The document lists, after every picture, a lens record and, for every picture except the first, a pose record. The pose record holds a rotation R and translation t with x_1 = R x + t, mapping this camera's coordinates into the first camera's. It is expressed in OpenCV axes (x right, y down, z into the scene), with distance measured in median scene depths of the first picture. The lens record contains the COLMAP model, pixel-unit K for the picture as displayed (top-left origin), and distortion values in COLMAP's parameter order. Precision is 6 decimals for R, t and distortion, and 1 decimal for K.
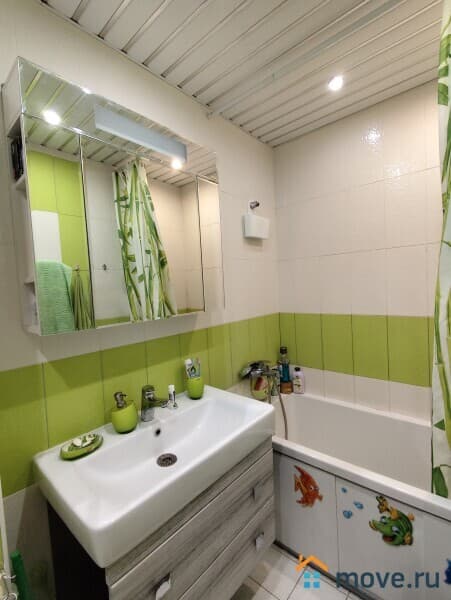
lens RADIAL K [[281.1, 0, 226.9], [0, 281.1, 297.7], [0, 0, 1]] dist [0.042517, -0.025533]
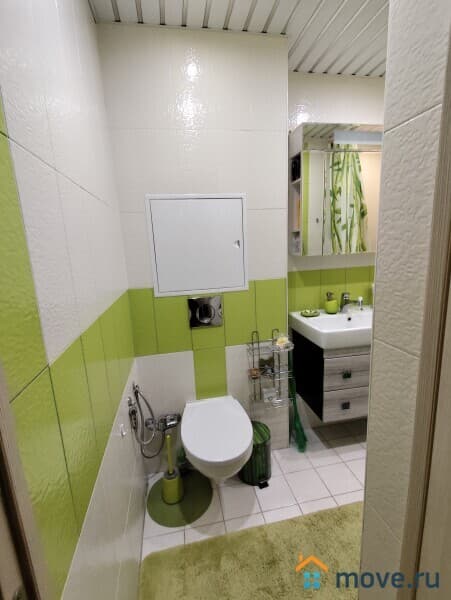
lens RADIAL K [[281.1, 0, 226.9], [0, 281.1, 297.7], [0, 0, 1]] dist [0.042517, -0.025533]
pose [[0.795432, 0.132794, -0.591315, 0.089445], [-0.024124, 0.981863, 0.188050, 0.020202], [0.605562, -0.135316, 0.784209, -0.421653]]
